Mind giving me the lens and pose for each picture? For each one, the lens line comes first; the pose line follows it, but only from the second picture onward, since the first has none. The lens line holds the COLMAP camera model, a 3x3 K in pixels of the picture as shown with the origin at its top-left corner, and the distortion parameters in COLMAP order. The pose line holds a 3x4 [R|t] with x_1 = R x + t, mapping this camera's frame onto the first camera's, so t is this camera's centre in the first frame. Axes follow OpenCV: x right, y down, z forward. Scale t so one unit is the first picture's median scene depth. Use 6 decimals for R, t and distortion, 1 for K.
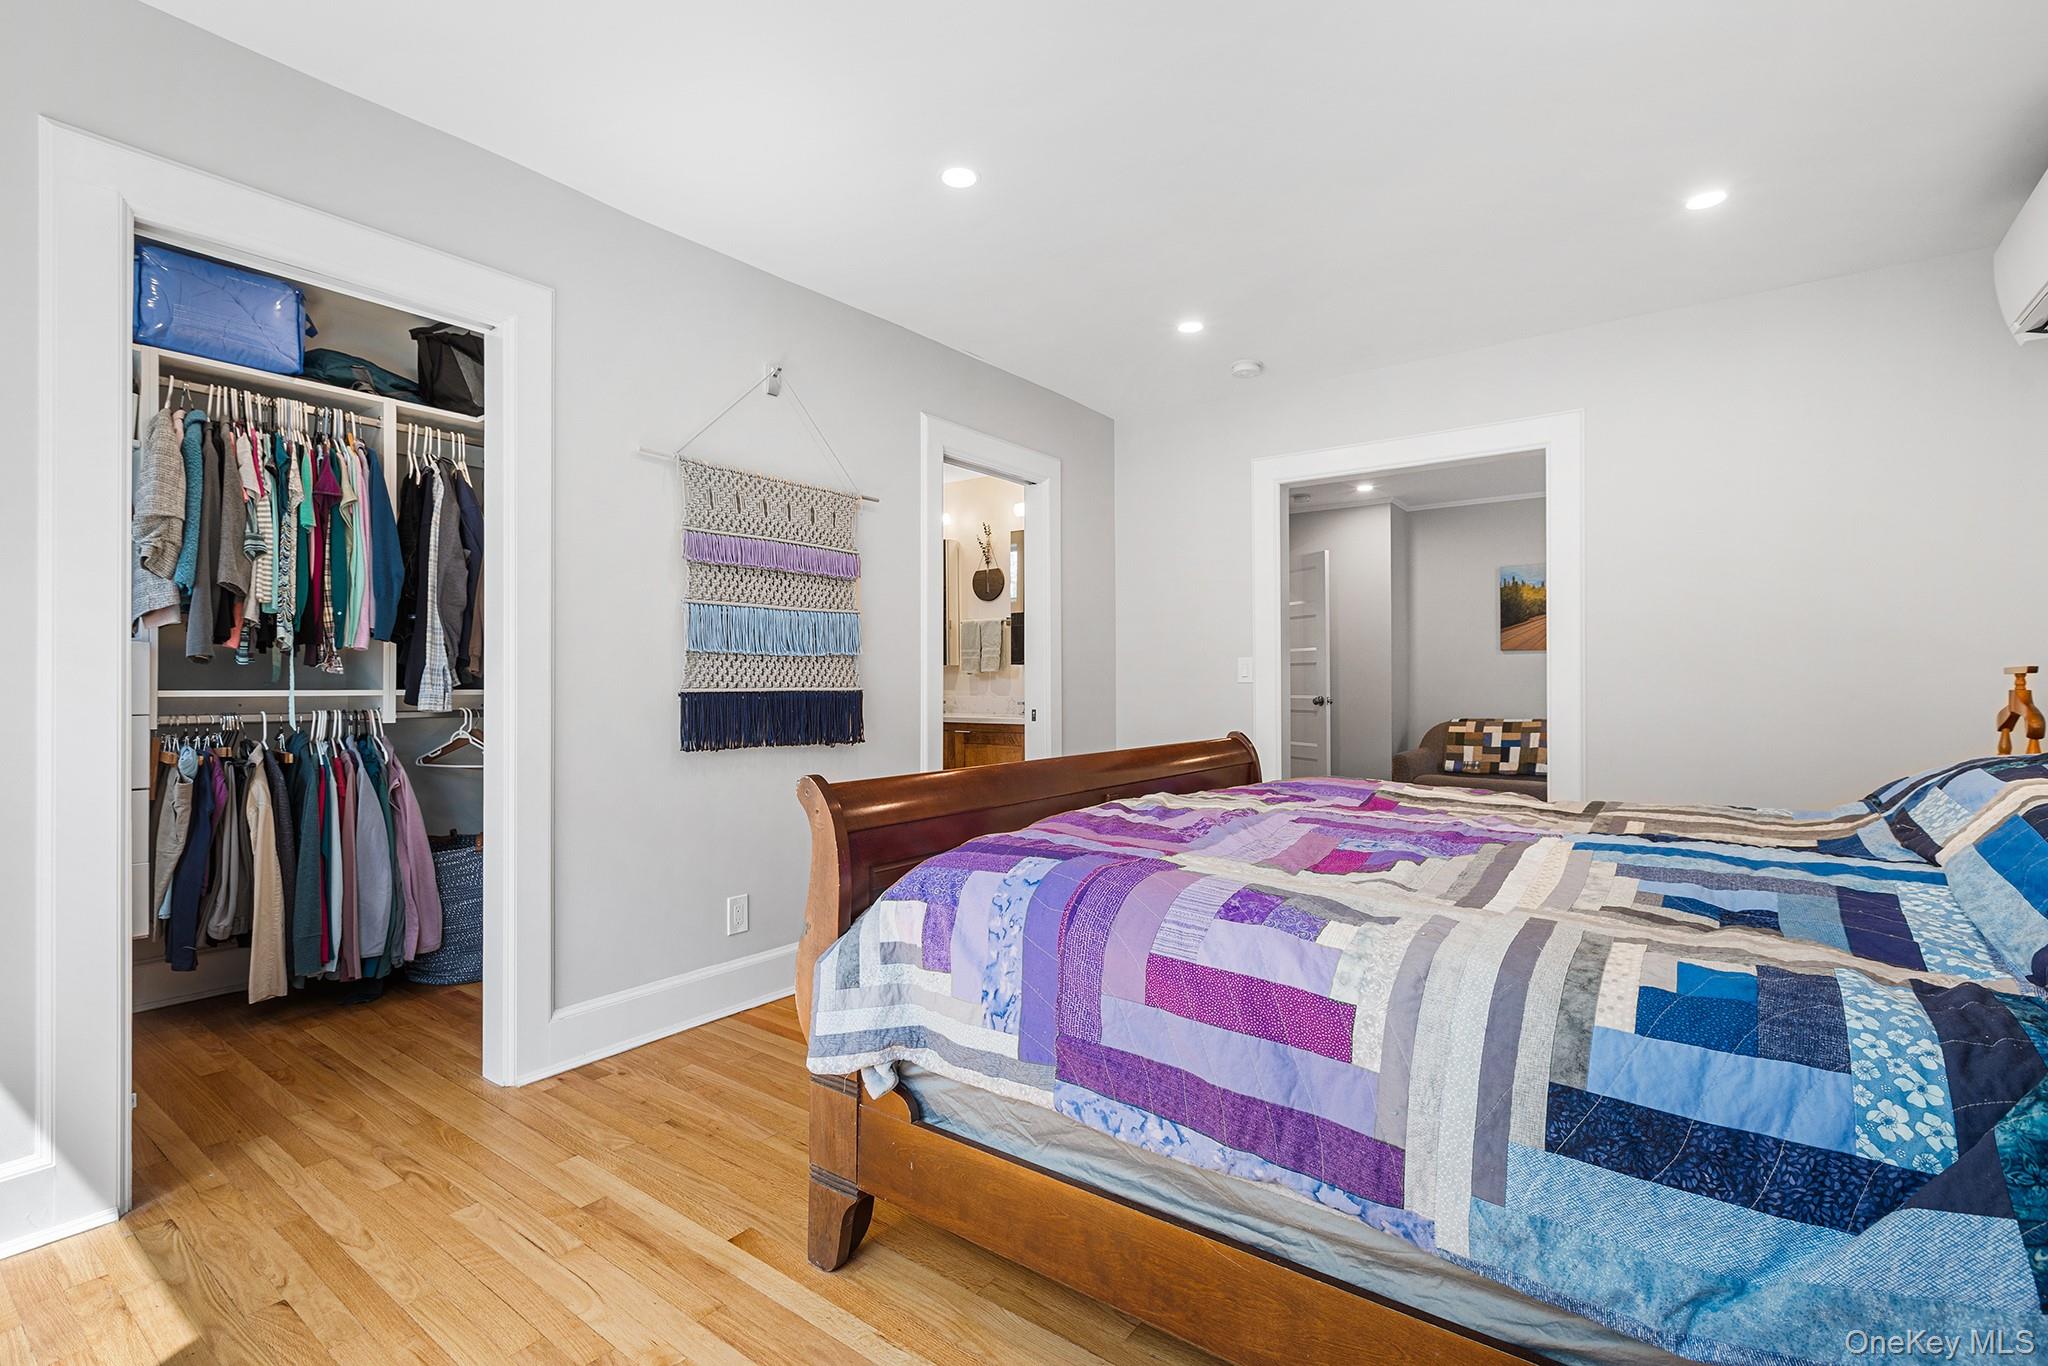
lens RADIAL K [[941.1, 0, 1025.0], [0, 941.1, 678.7], [0, 0, 1]] dist [-0.001284, -0.000637]
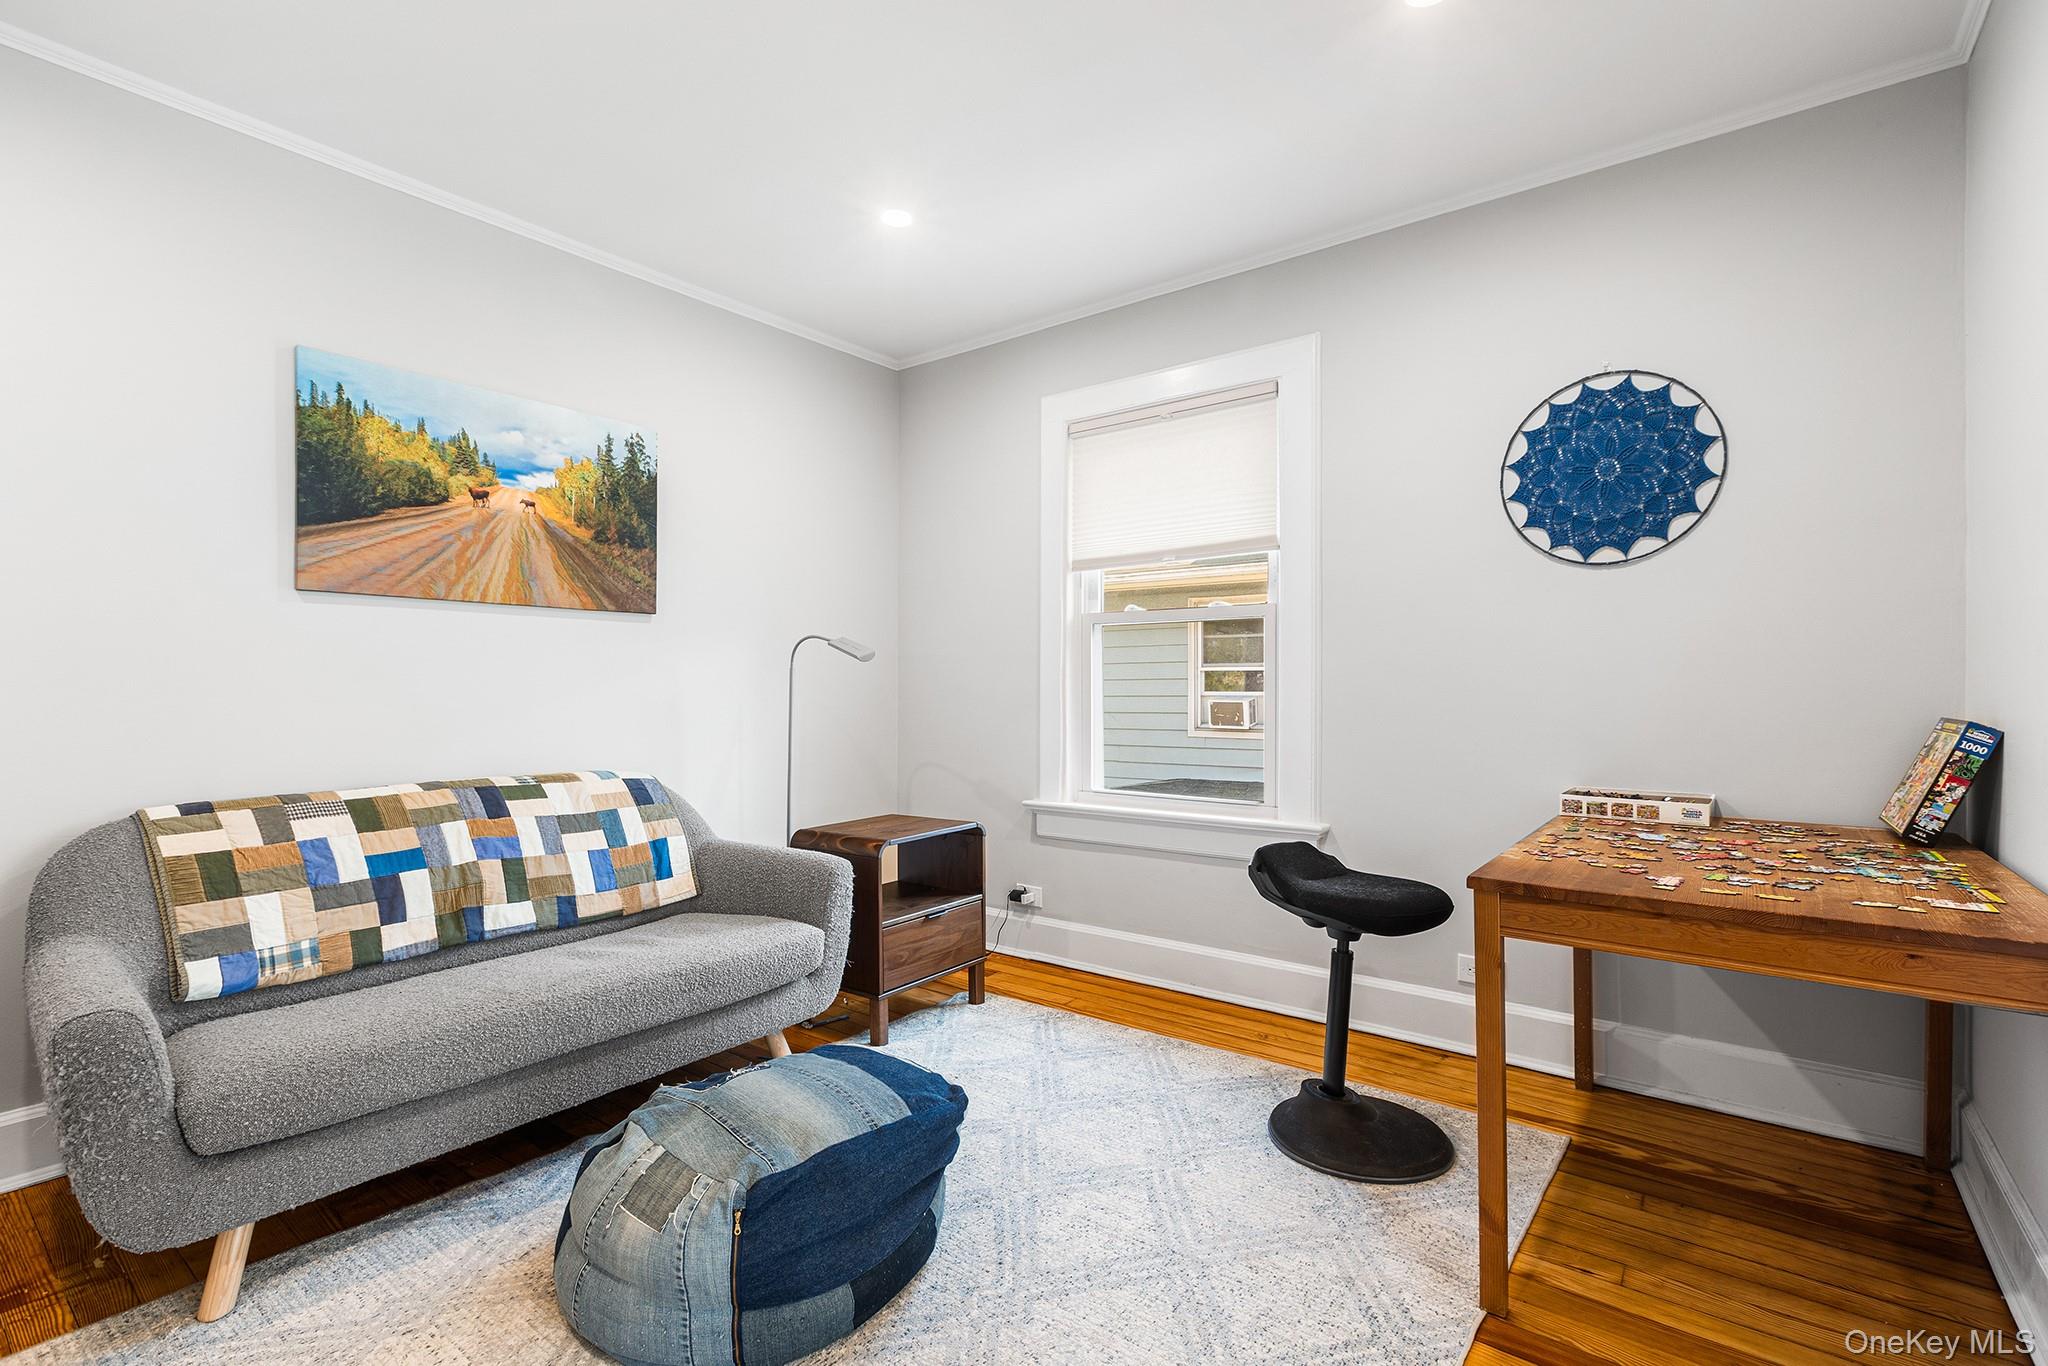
lens RADIAL K [[931.0, 0, 1018.3], [0, 931.0, 690.0], [0, 0, 1]] dist [-0.001105, -0.000114]
pose [[0.020185, -0.000032, 0.999796, 0.180902], [-0.005065, 0.999987, 0.000134, 0.005063], [-0.999783, -0.005067, 0.020184, 0.755967]]
